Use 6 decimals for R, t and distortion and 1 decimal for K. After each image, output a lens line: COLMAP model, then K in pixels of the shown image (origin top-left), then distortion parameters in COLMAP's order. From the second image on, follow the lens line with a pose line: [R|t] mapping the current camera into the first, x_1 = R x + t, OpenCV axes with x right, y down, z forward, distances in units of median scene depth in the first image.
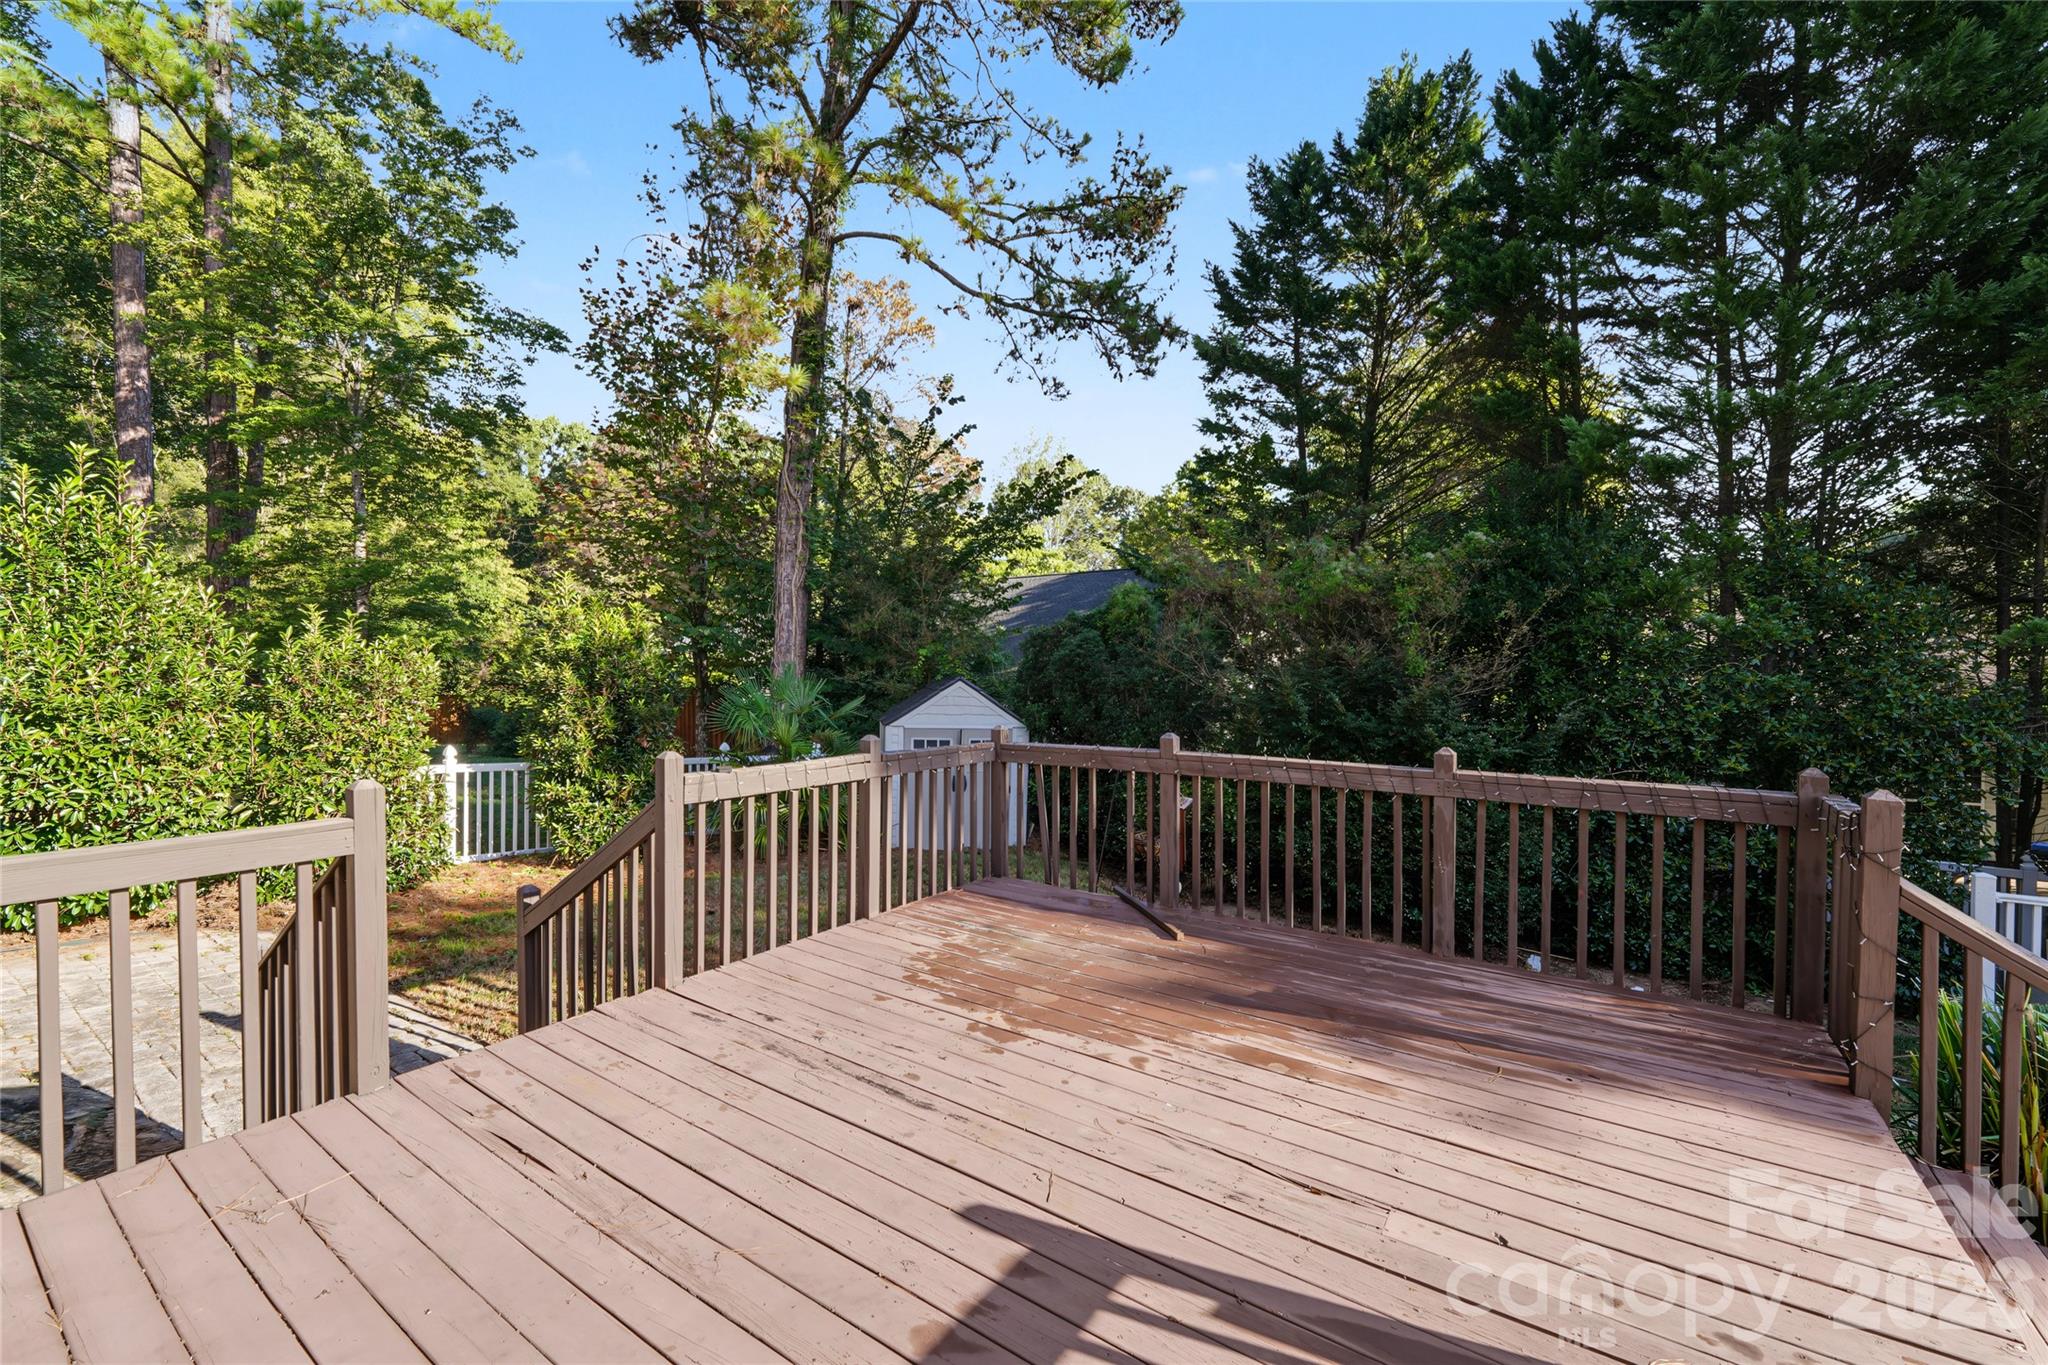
lens RADIAL K [[840.7, 0, 1024.9], [0, 840.7, 688.5], [0, 0, 1]] dist [0.001700, -0.000503]
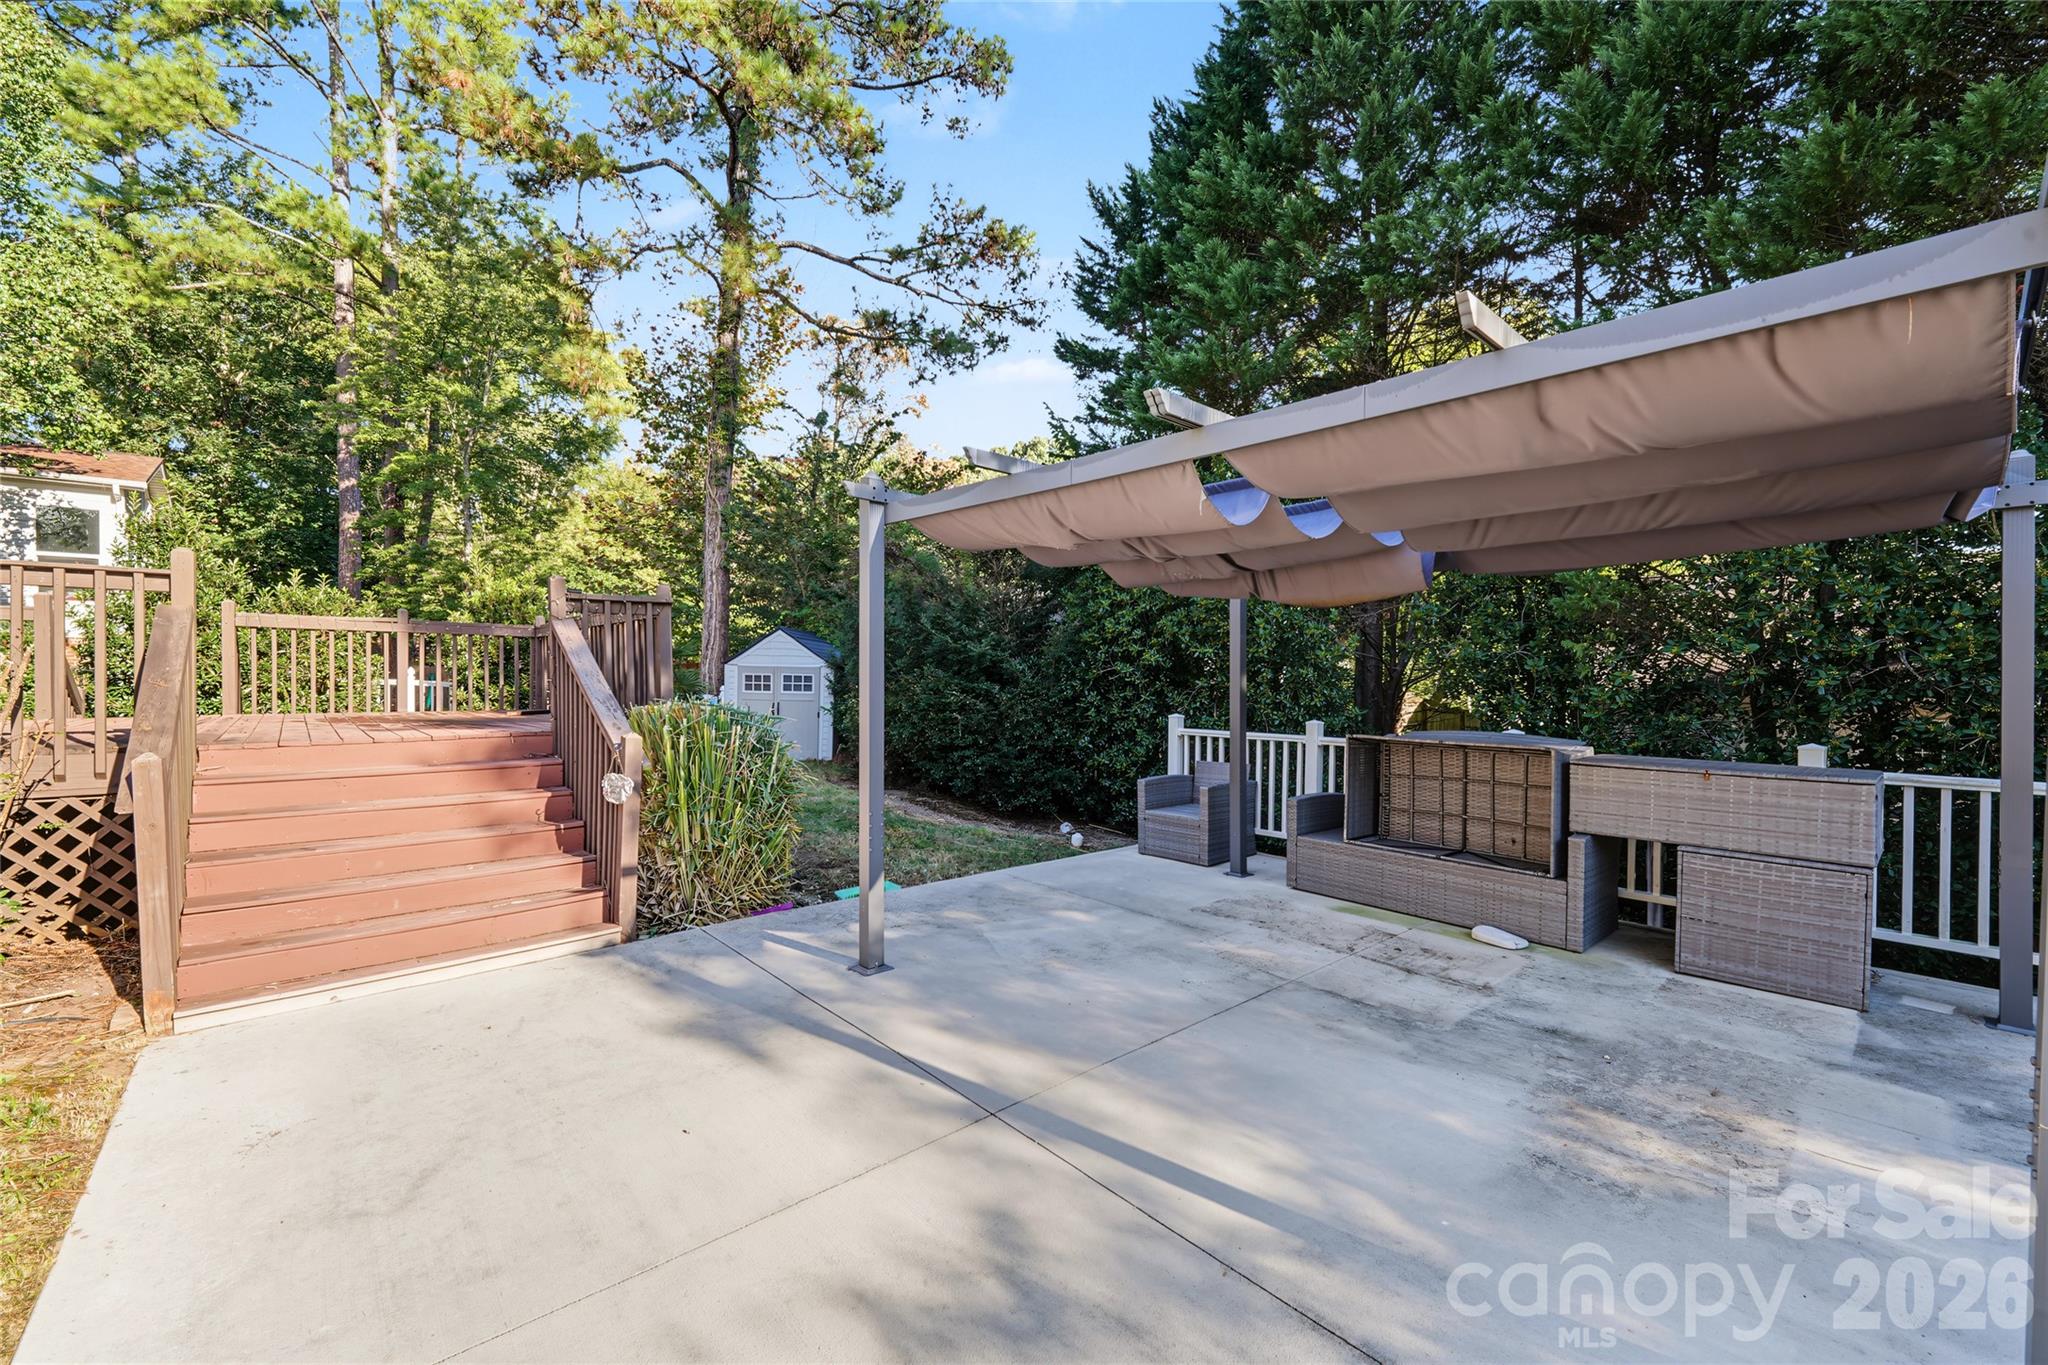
lens RADIAL K [[840.7, 0, 1024.9], [0, 840.7, 688.5], [0, 0, 1]] dist [0.001700, -0.000503]
pose [[0.967648, 0.001281, -0.252299, 0.426462], [-0.006979, 0.999740, -0.021692, 0.071468], [0.252206, 0.022751, 0.967406, -0.090782]]
